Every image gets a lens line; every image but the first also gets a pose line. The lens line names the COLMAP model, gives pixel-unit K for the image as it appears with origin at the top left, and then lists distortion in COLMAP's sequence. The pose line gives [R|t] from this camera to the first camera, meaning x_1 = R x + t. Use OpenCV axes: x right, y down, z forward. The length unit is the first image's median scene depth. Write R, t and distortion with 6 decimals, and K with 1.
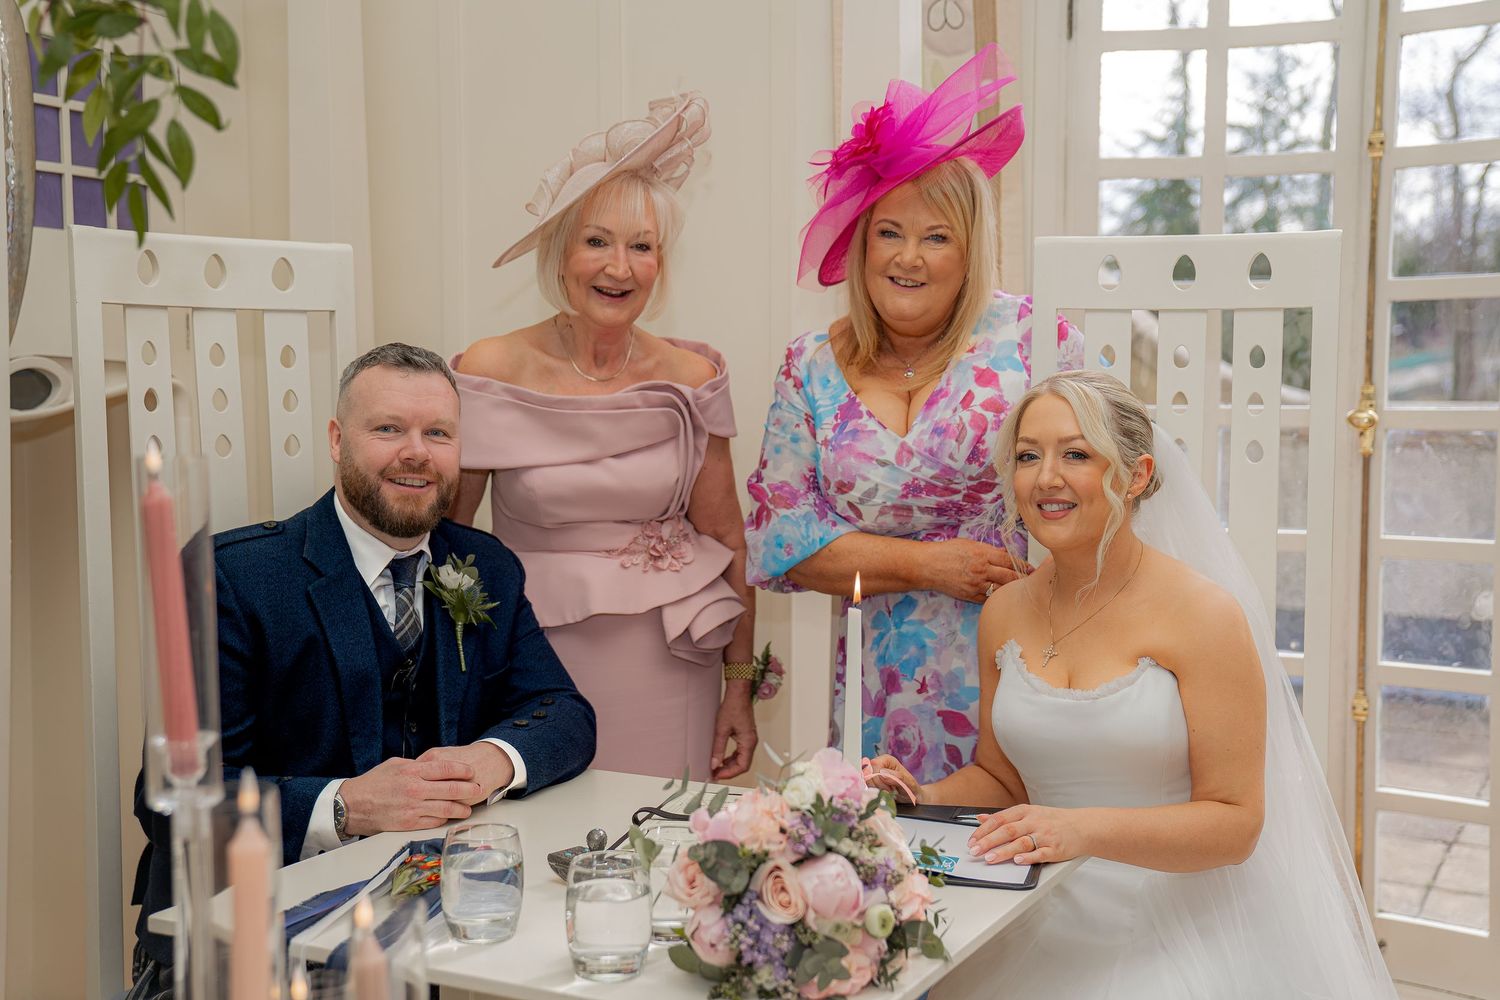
lens RADIAL K [[1787.3, 0, 752.8], [0, 1787.3, 527.4], [0, 0, 1]] dist [0.166283, 0.000000]
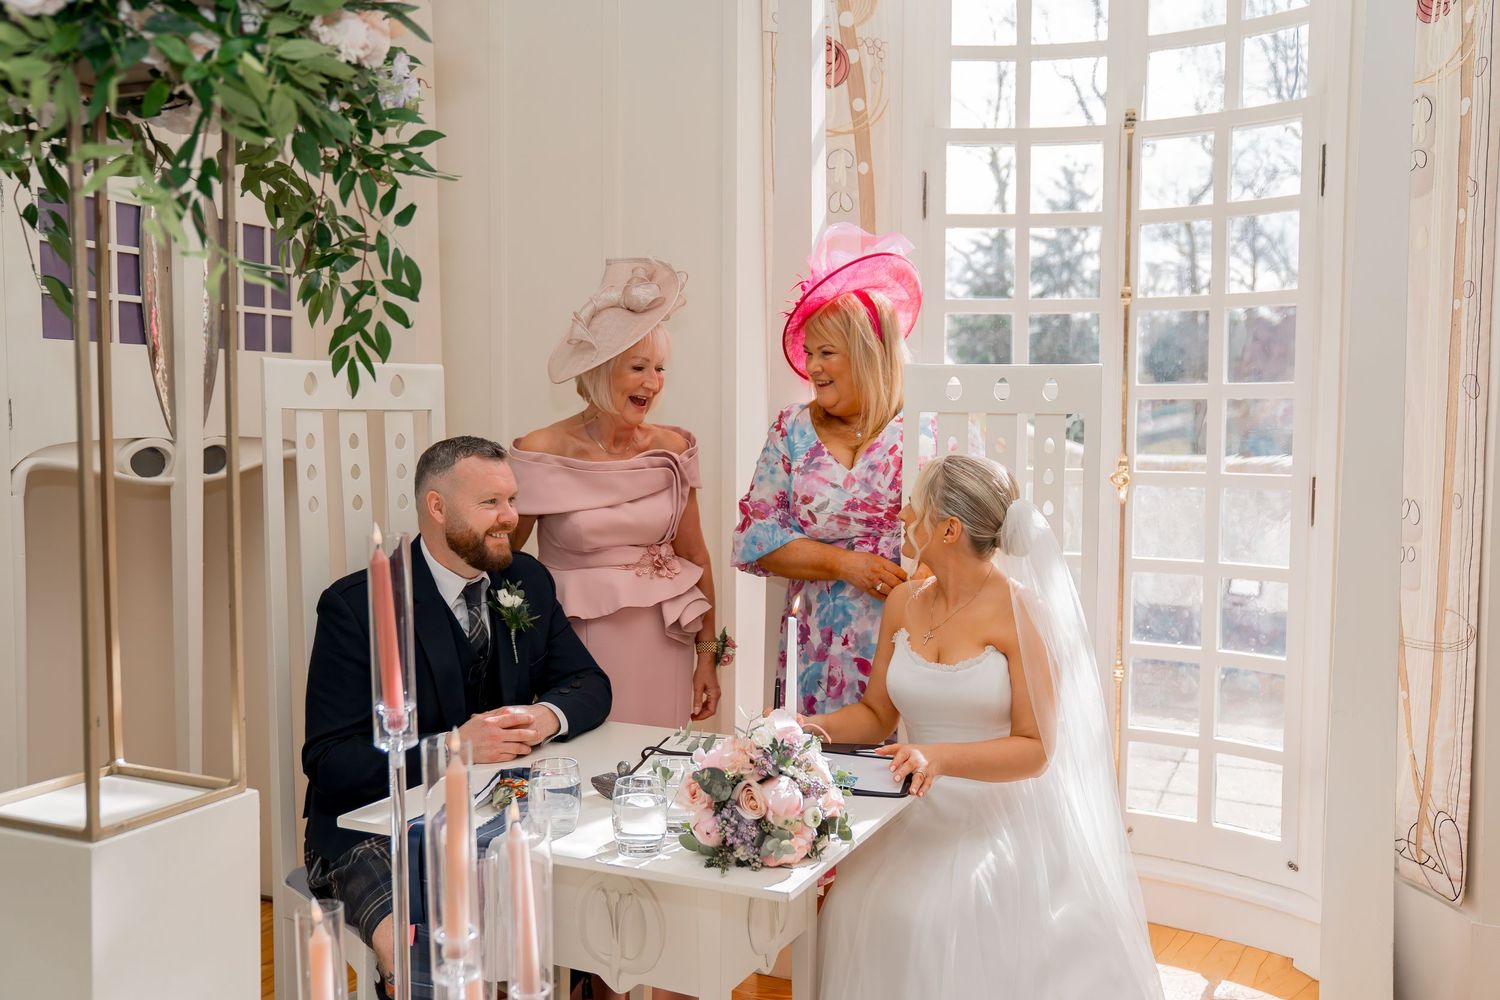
lens RADIAL K [[1428.0, 0, 745.6], [0, 1428.0, 511.7], [0, 0, 1]] dist [0.005343, 0.000000]
pose [[0.998606, -0.000277, 0.052782, -0.053879], [0.000659, 0.999974, -0.007203, -0.040680], [-0.052779, 0.007228, 0.998580, -0.248998]]
